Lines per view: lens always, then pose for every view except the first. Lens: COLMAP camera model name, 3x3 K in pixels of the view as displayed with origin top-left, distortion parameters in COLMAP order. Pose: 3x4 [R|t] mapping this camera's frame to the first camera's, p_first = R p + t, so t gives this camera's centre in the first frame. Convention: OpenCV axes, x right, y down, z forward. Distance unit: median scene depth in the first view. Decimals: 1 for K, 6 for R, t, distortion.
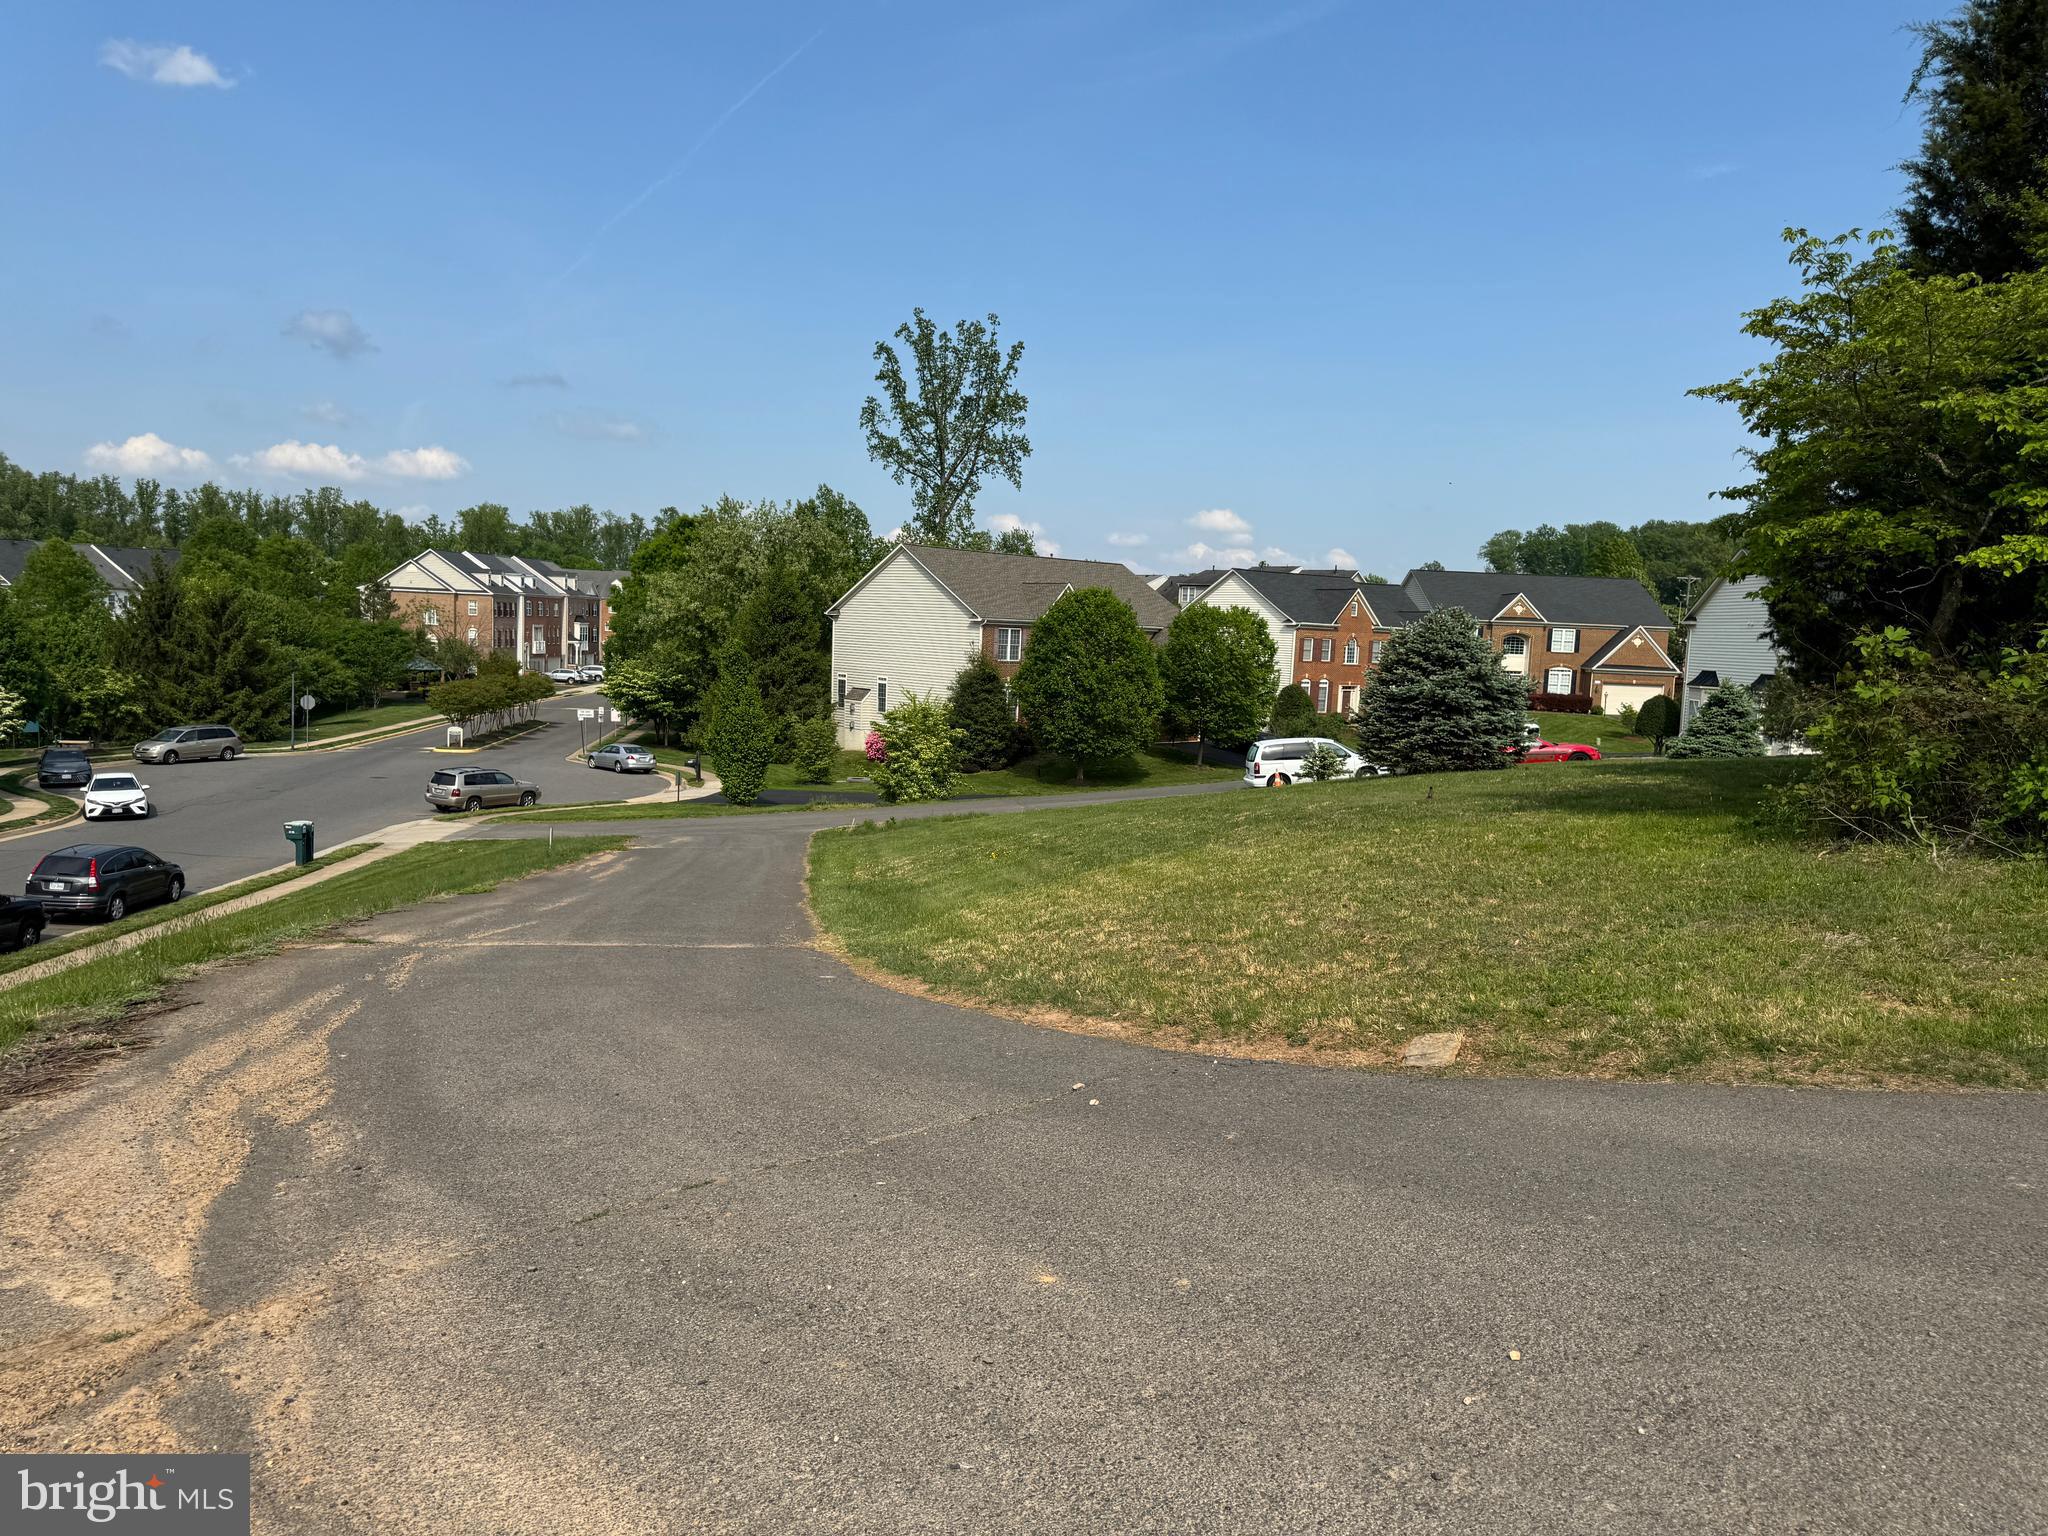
lens RADIAL K [[1387.8, 0, 1032.2], [0, 1387.8, 825.3], [0, 0, 1]] dist [0.037829, -0.091809]
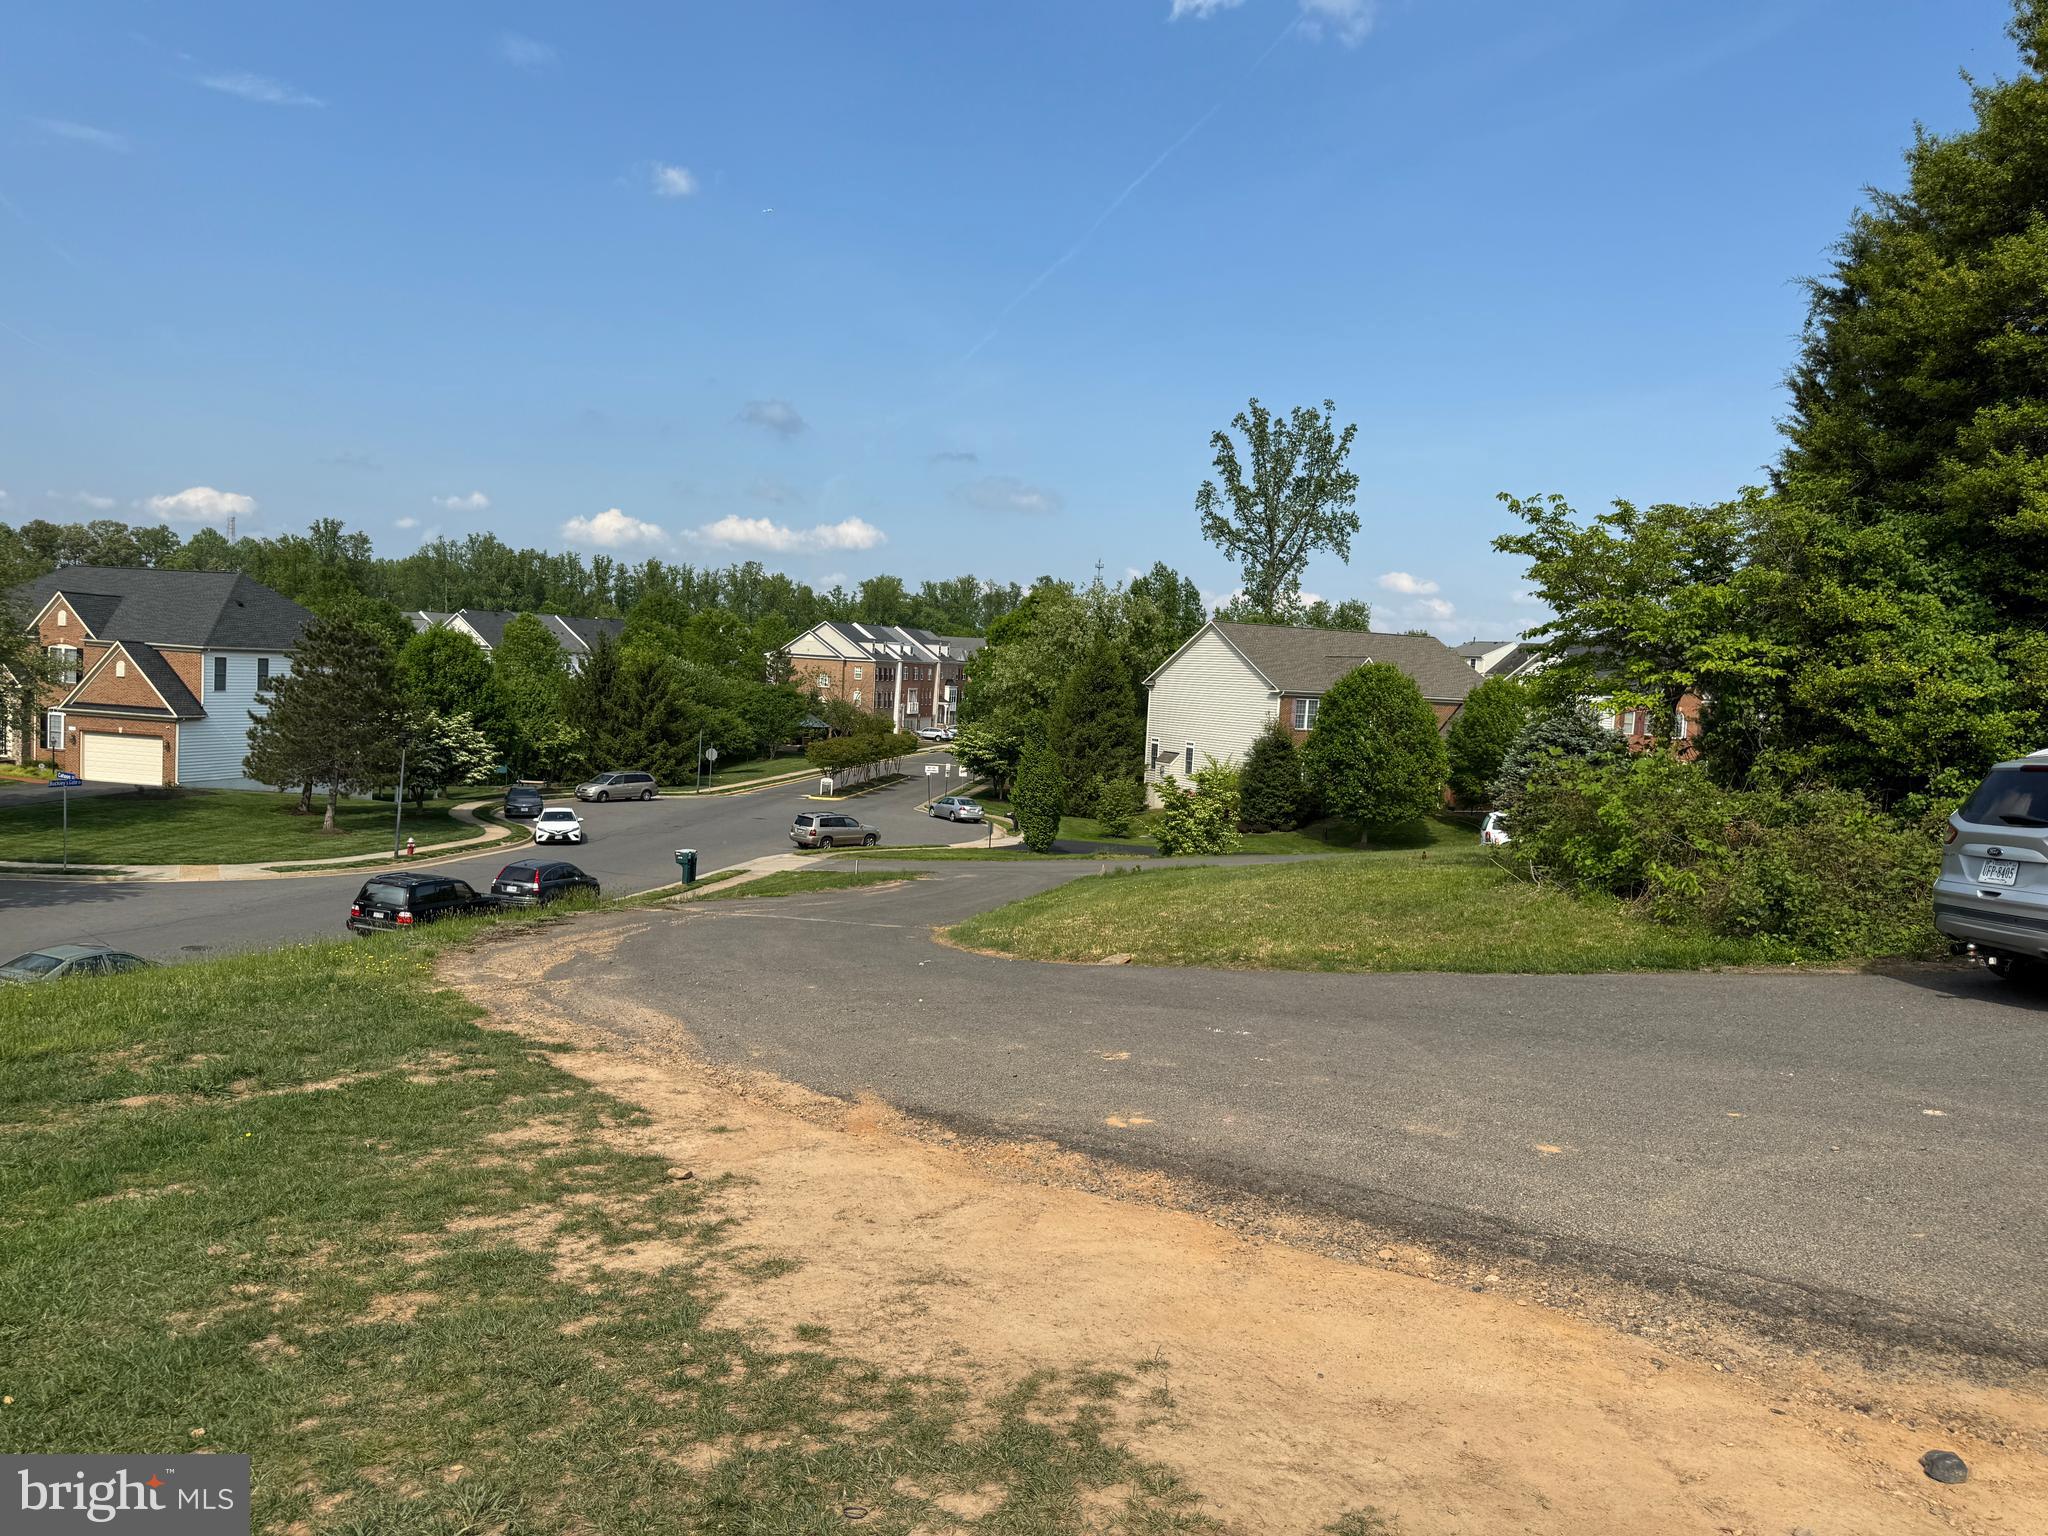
lens RADIAL K [[1440.6, 0, 1033.3], [0, 1440.6, 790.3], [0, 0, 1]] dist [0.029387, -0.039134]
pose [[0.962289, 0.028335, -0.270549, 0.064873], [-0.046884, 0.996953, -0.062346, 0.005266], [0.267958, 0.072680, 0.960685, -0.088809]]
